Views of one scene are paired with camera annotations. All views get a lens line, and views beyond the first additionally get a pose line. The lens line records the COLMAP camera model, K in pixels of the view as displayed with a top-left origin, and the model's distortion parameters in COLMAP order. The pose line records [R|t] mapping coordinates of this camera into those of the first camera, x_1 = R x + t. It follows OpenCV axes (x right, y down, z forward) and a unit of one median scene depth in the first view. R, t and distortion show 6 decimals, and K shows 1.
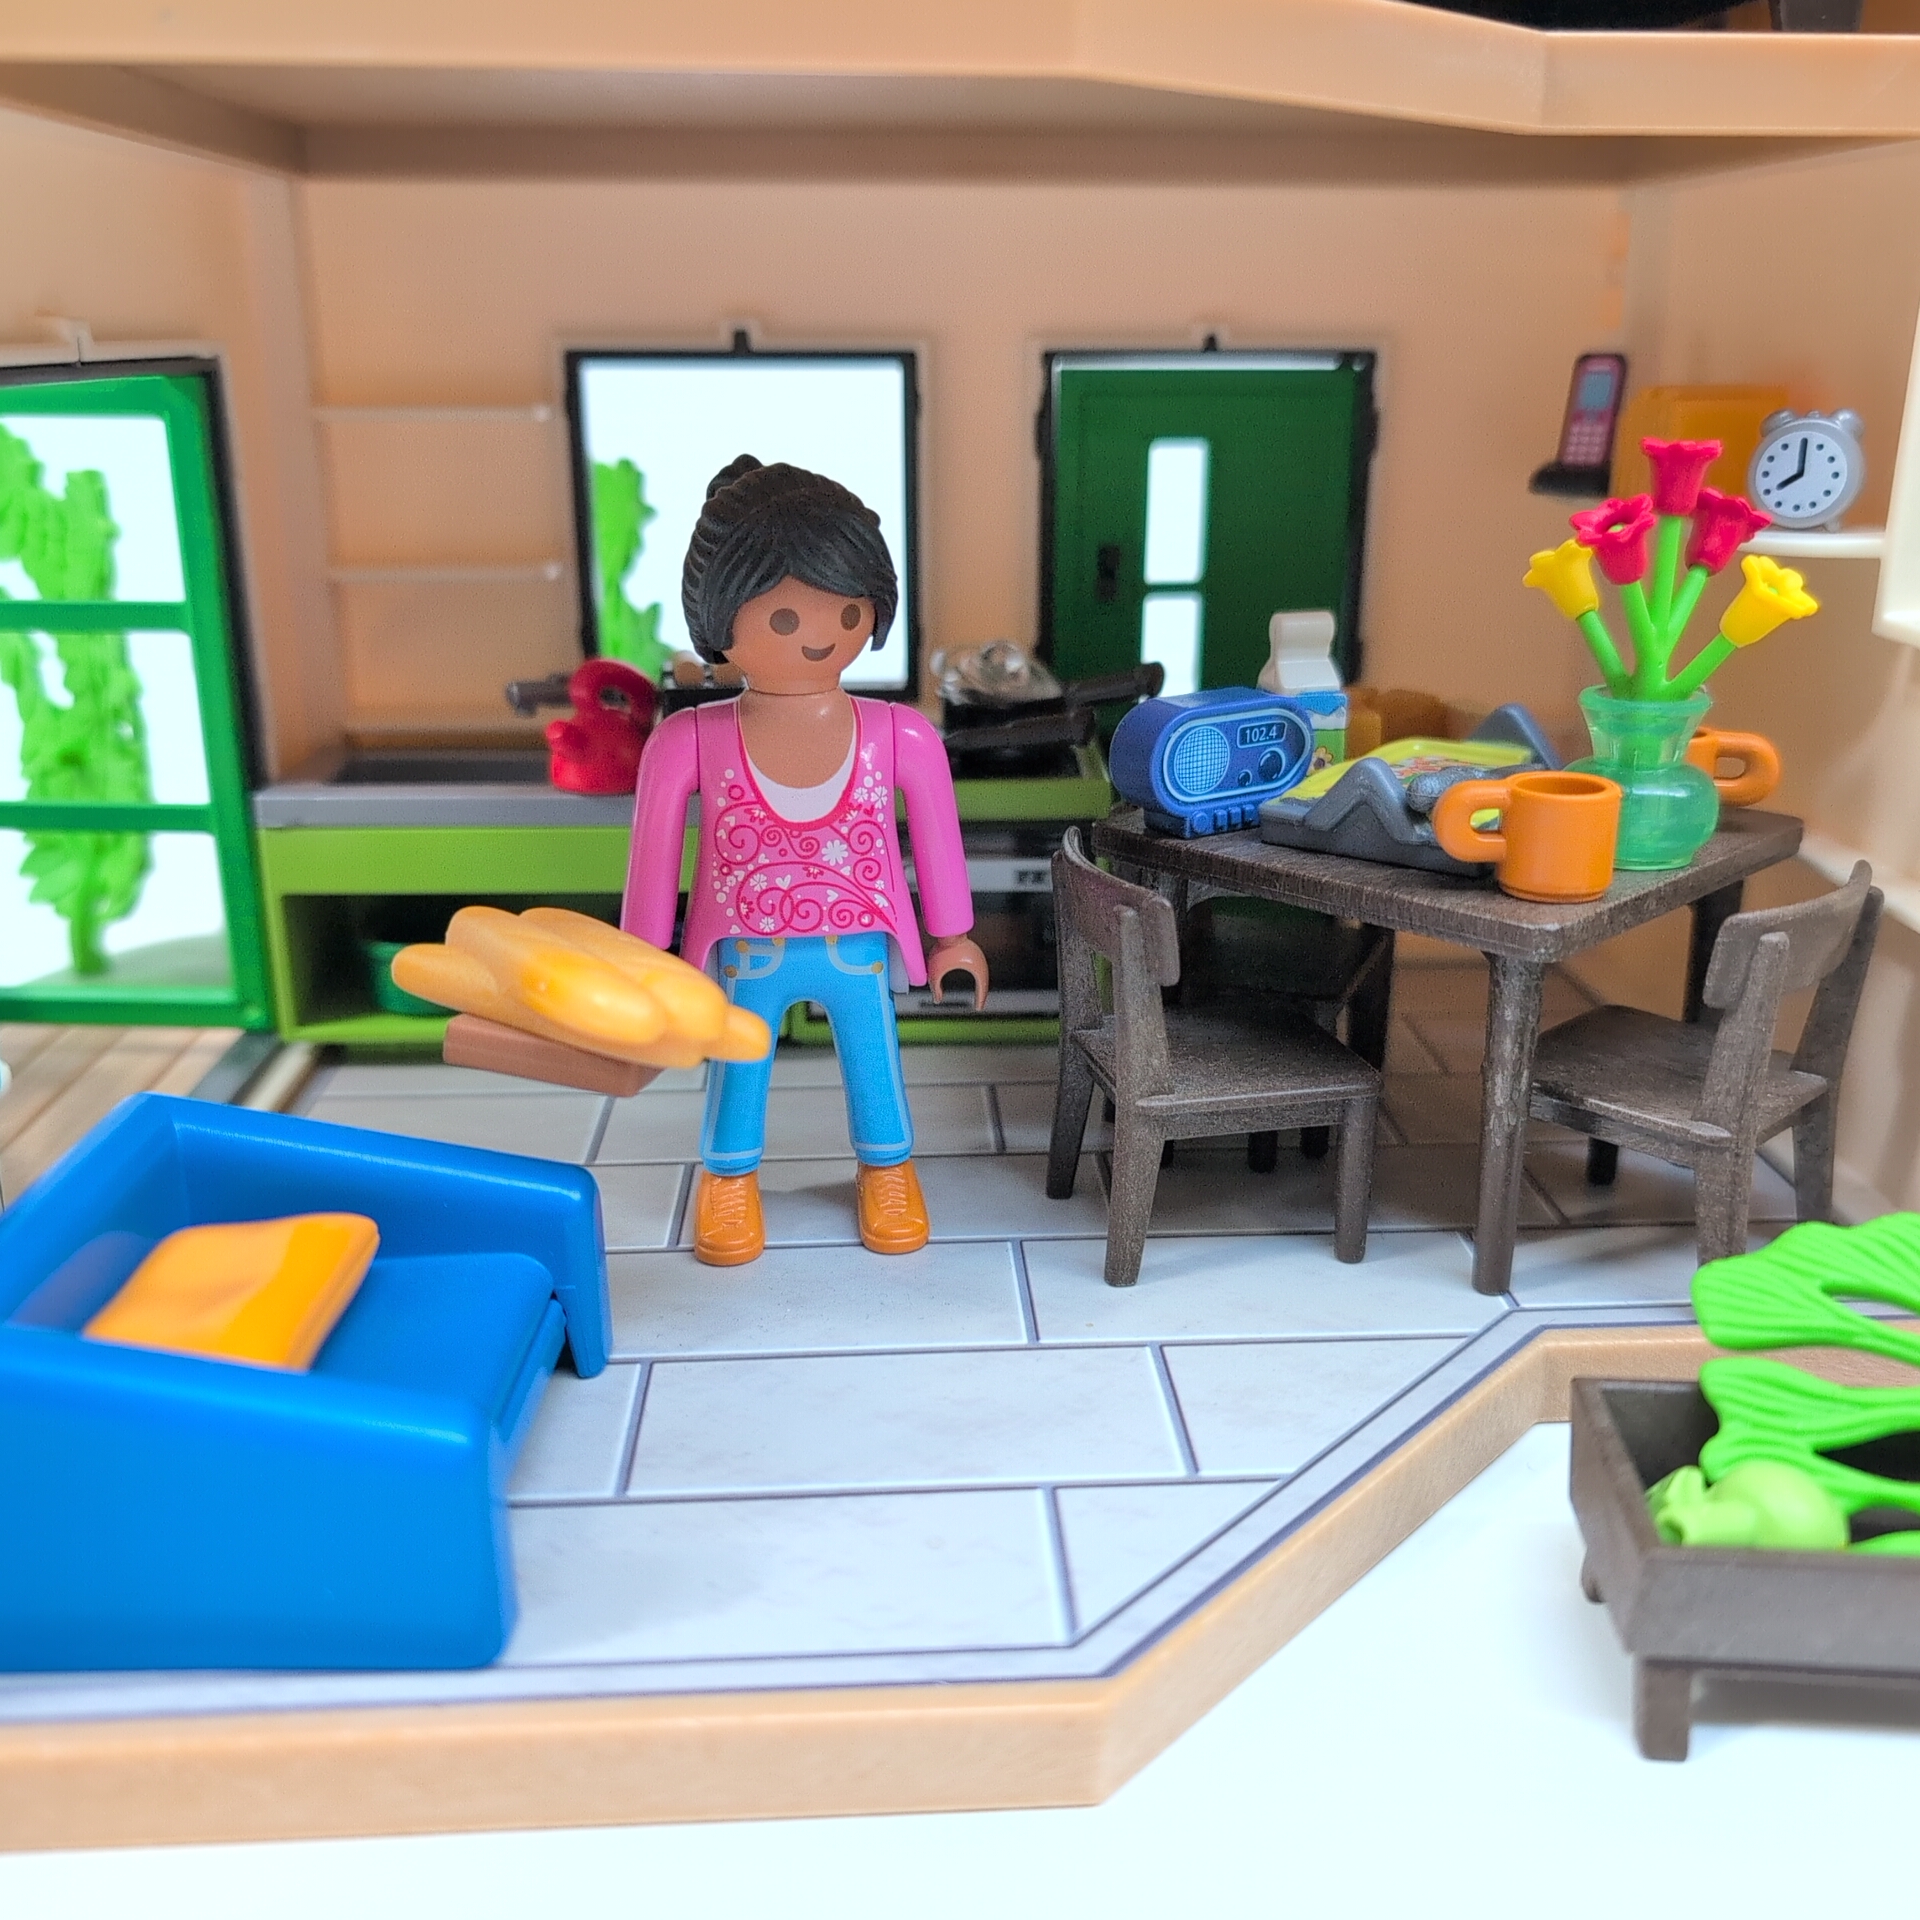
lens RADIAL K [[2007.5, 0, 961.1], [0, 2007.5, 935.5], [0, 0, 1]] dist [0.042985, -0.030677]
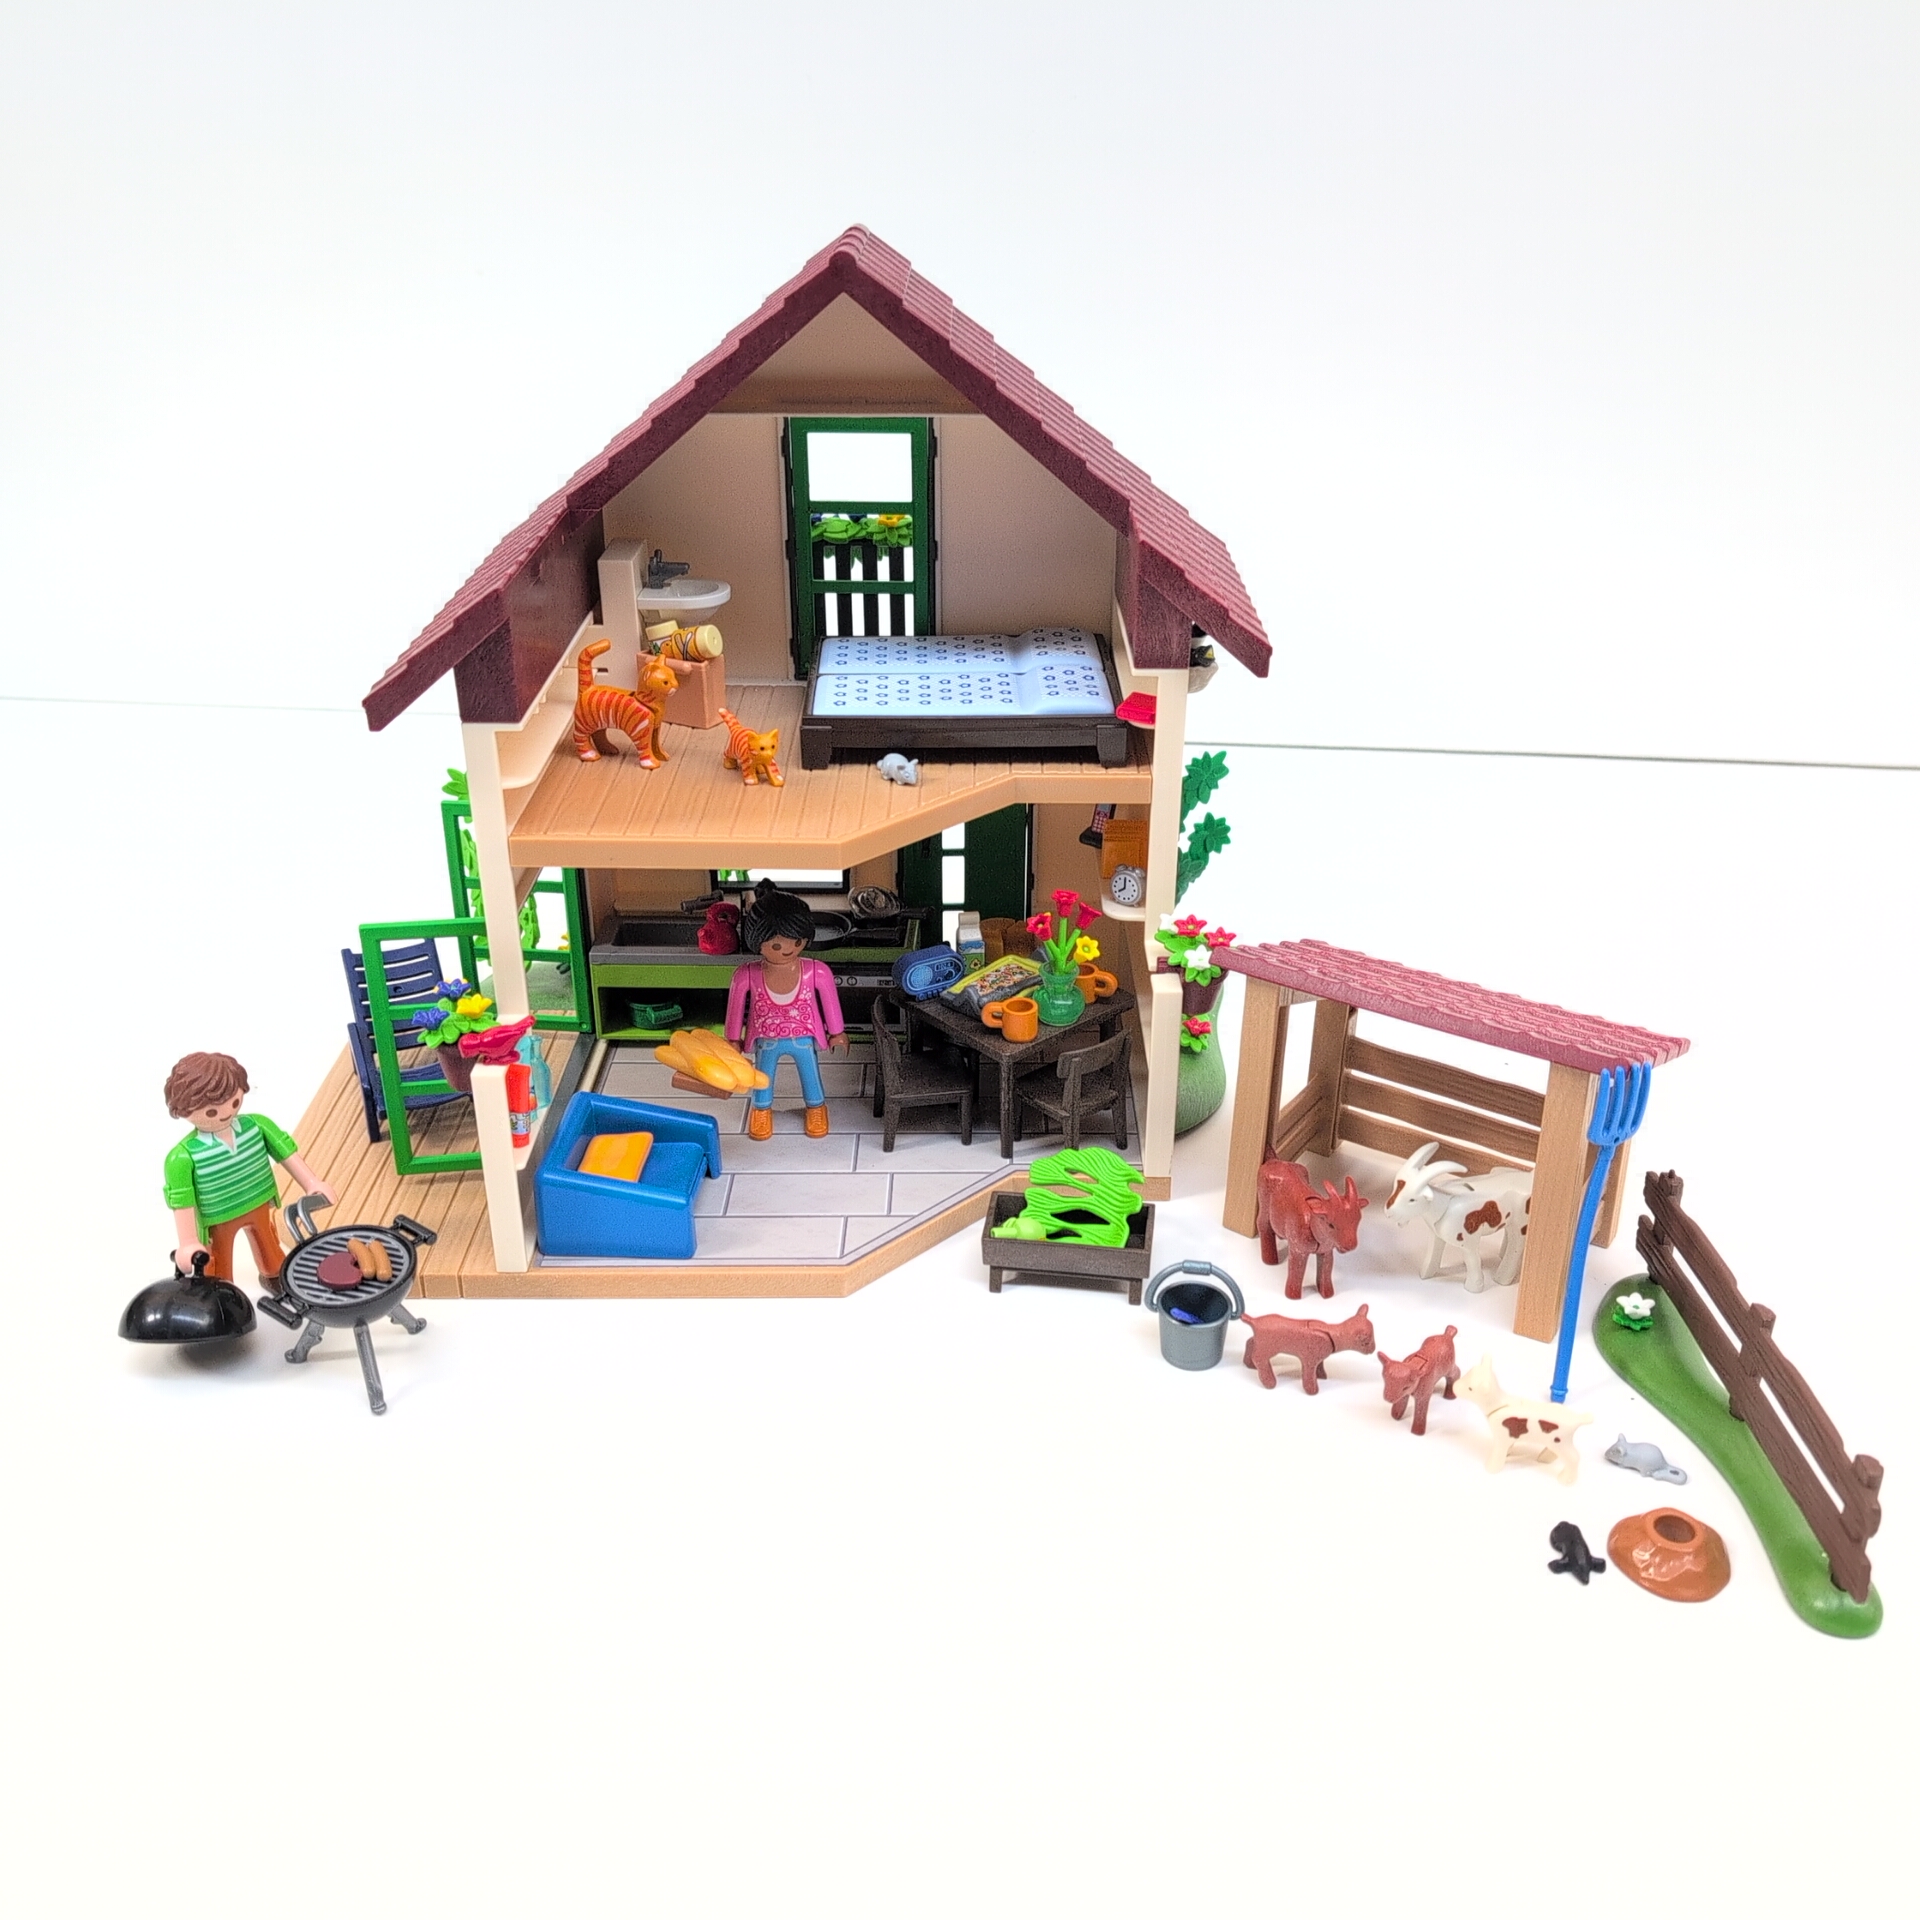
lens RADIAL K [[1938.3, 0, 960.0], [0, 1938.3, 960.0], [0, 0, 1]] dist [0.185652, -0.446699]
pose [[0.998429, 0.026941, -0.049133, 0.340109], [-0.018912, 0.987400, 0.157109, -0.602339], [0.052746, -0.155933, 0.986358, -1.938305]]
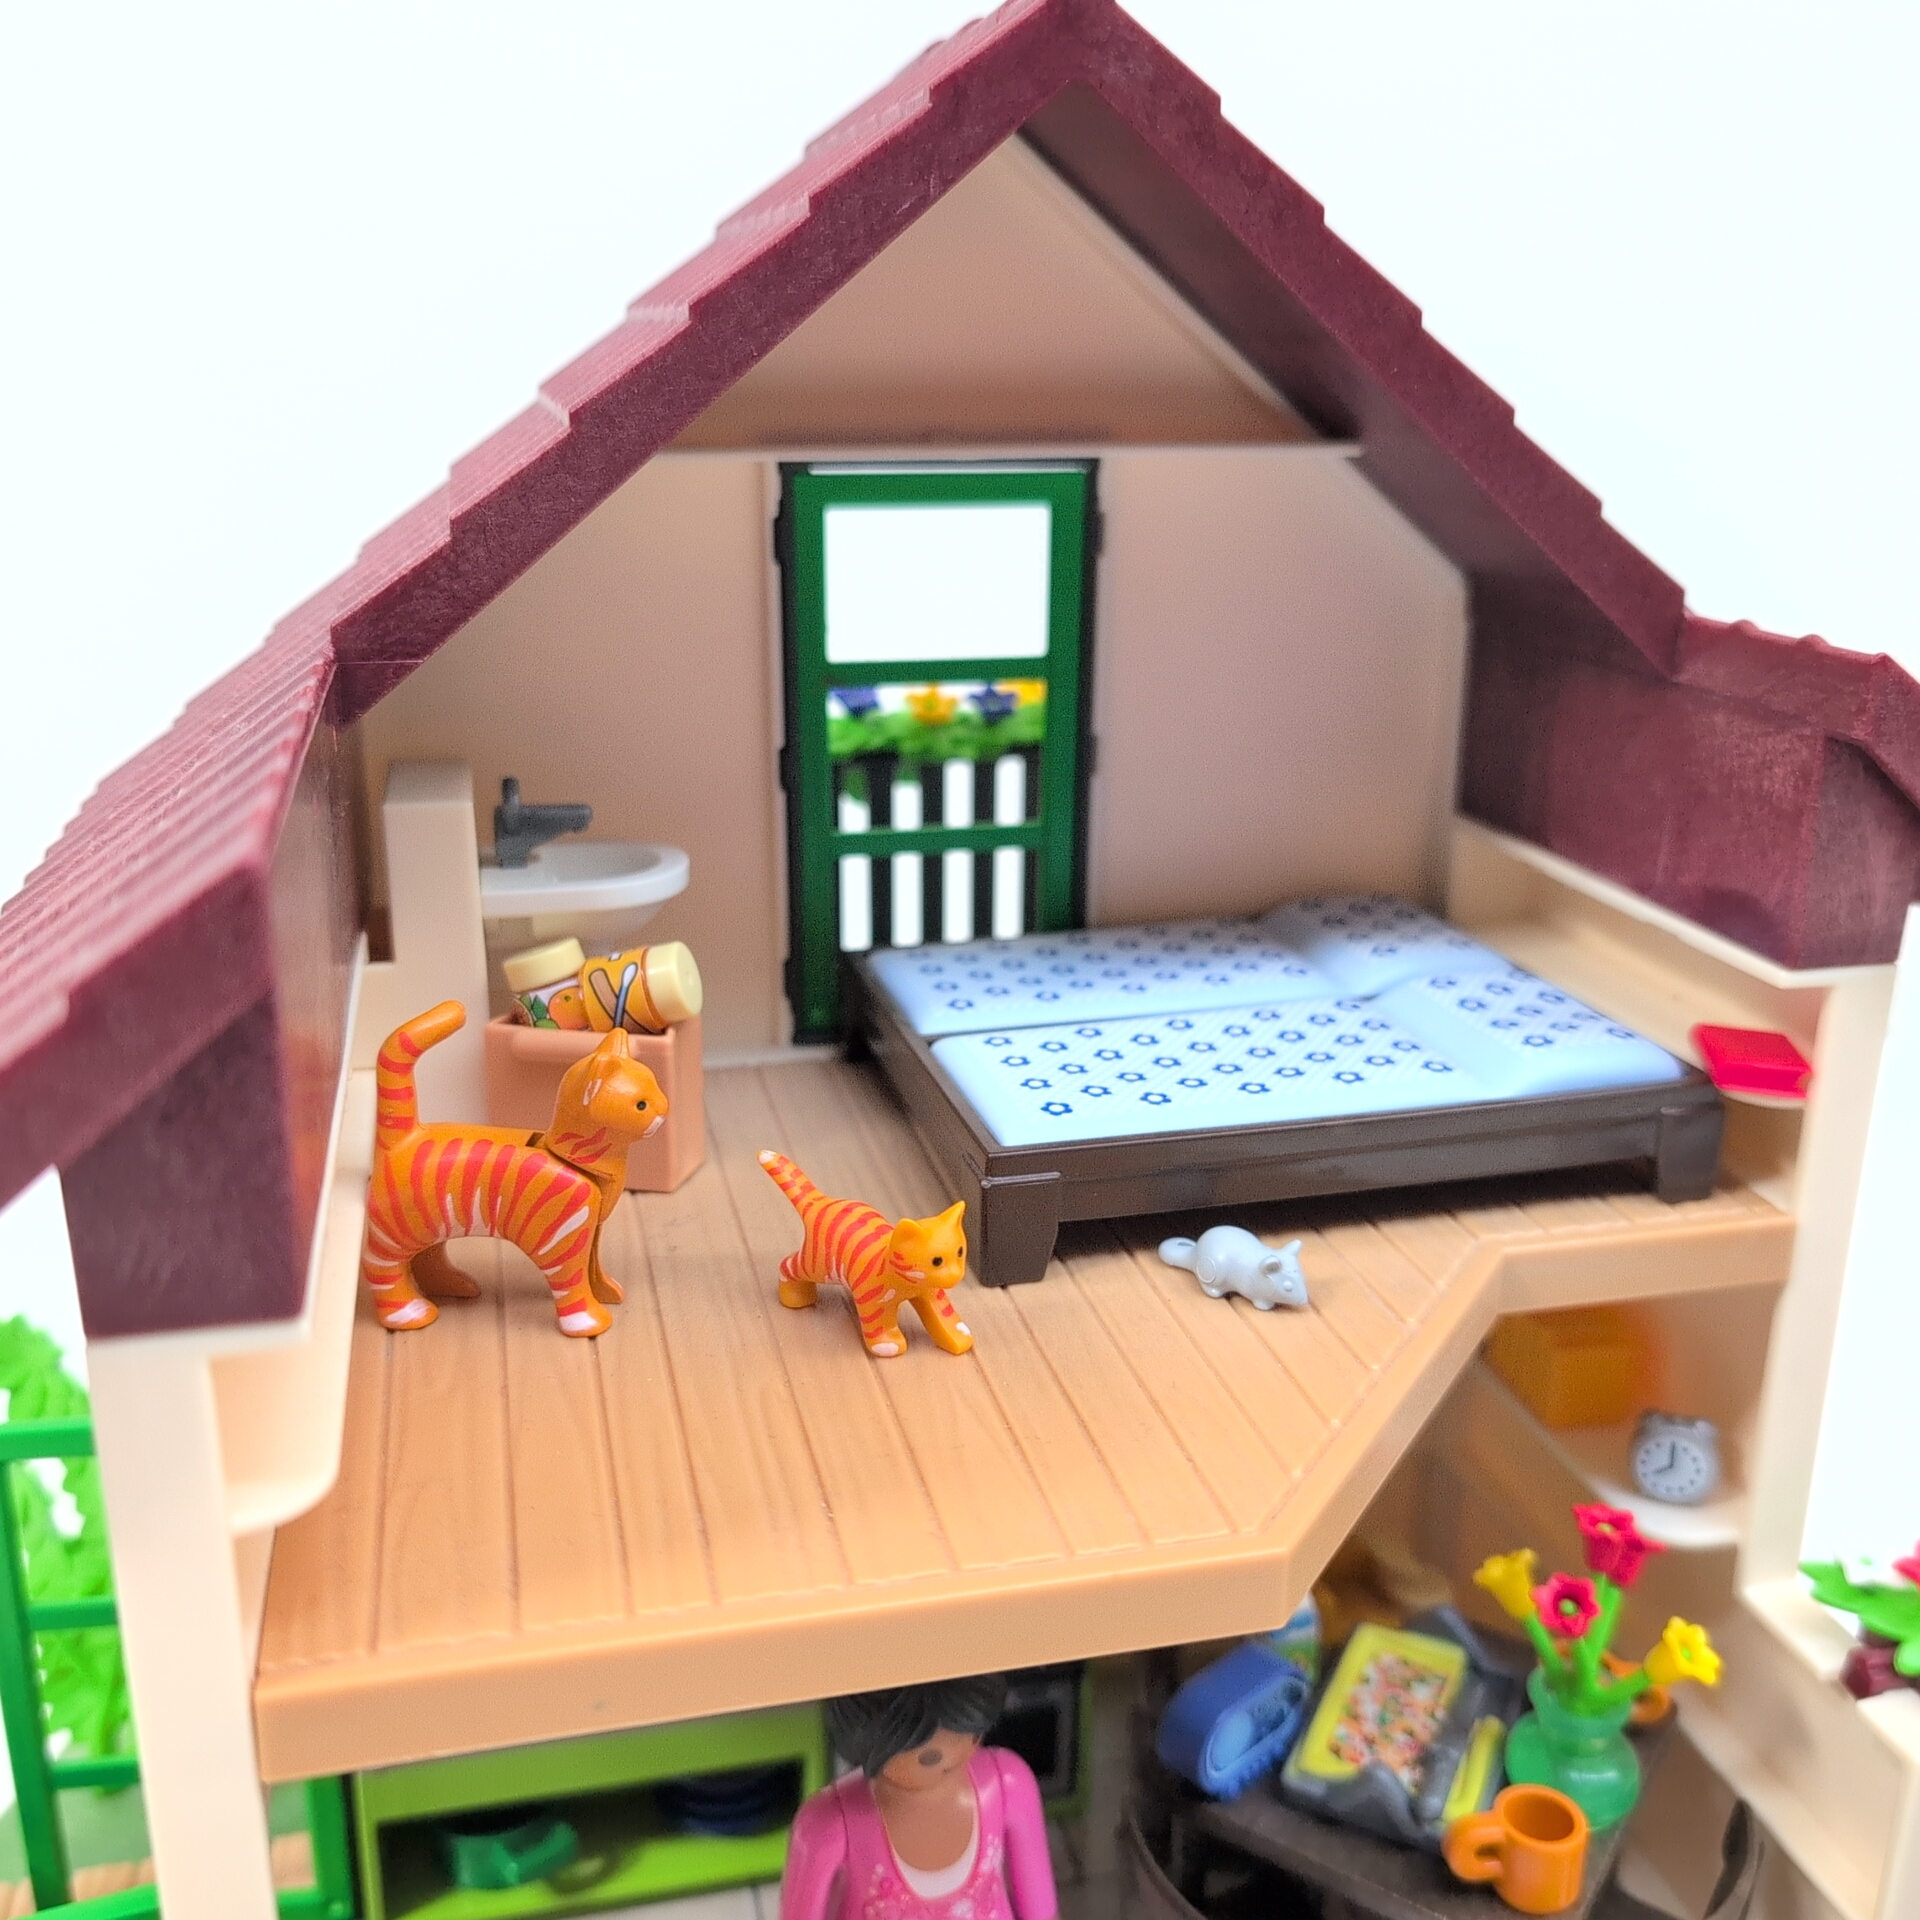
lens RADIAL K [[2007.5, 0, 961.1], [0, 2007.5, 935.5], [0, 0, 1]] dist [0.042985, -0.030677]
pose [[0.982687, -0.052061, 0.177809, -0.250679], [0.052717, 0.998609, 0.001038, -0.627856], [-0.177616, 0.008353, 0.984065, -0.190574]]
